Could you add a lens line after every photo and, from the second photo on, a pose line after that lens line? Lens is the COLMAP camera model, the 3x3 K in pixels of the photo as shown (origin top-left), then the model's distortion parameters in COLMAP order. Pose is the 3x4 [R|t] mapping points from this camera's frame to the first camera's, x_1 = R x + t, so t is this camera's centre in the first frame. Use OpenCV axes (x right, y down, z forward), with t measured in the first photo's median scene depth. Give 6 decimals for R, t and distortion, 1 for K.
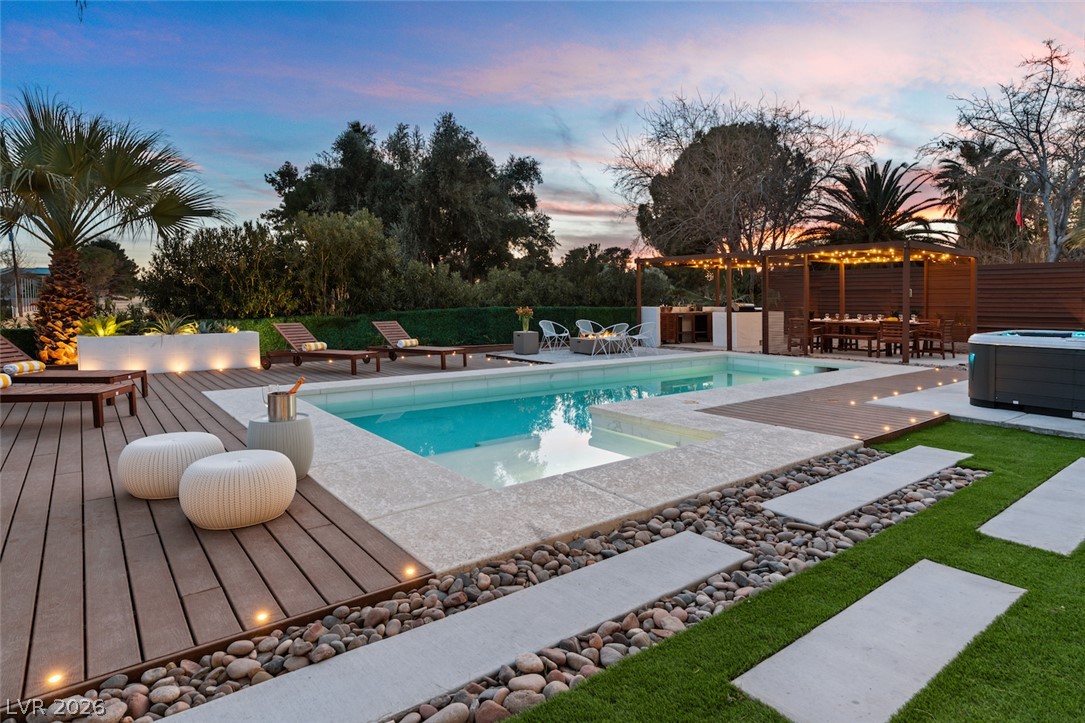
lens RADIAL K [[596.8, 0, 559.4], [0, 596.8, 249.3], [0, 0, 1]] dist [0.002739, 0.001046]
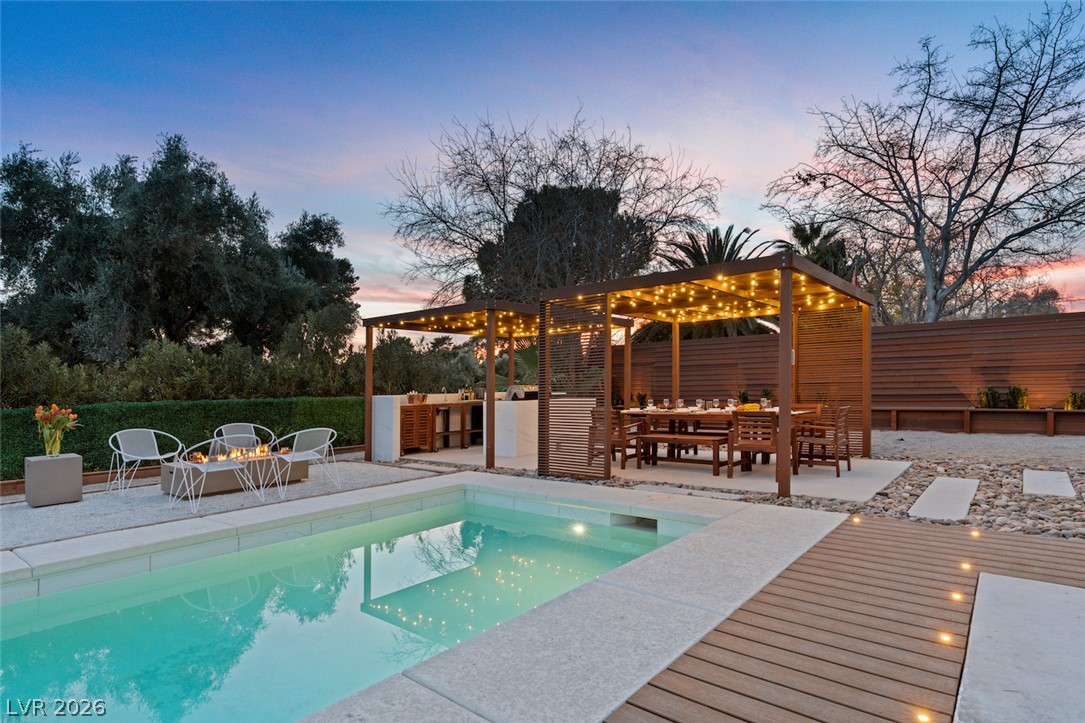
lens RADIAL K [[567.7, 0, 542.5], [0, 567.7, 361.5], [0, 0, 1]] dist [-0.001768, -0.000165]
pose [[0.981414, -0.017069, 0.191144, 0.176719], [0.009091, 0.999053, 0.042541, 0.033248], [-0.191689, -0.040012, 0.980640, 0.348997]]
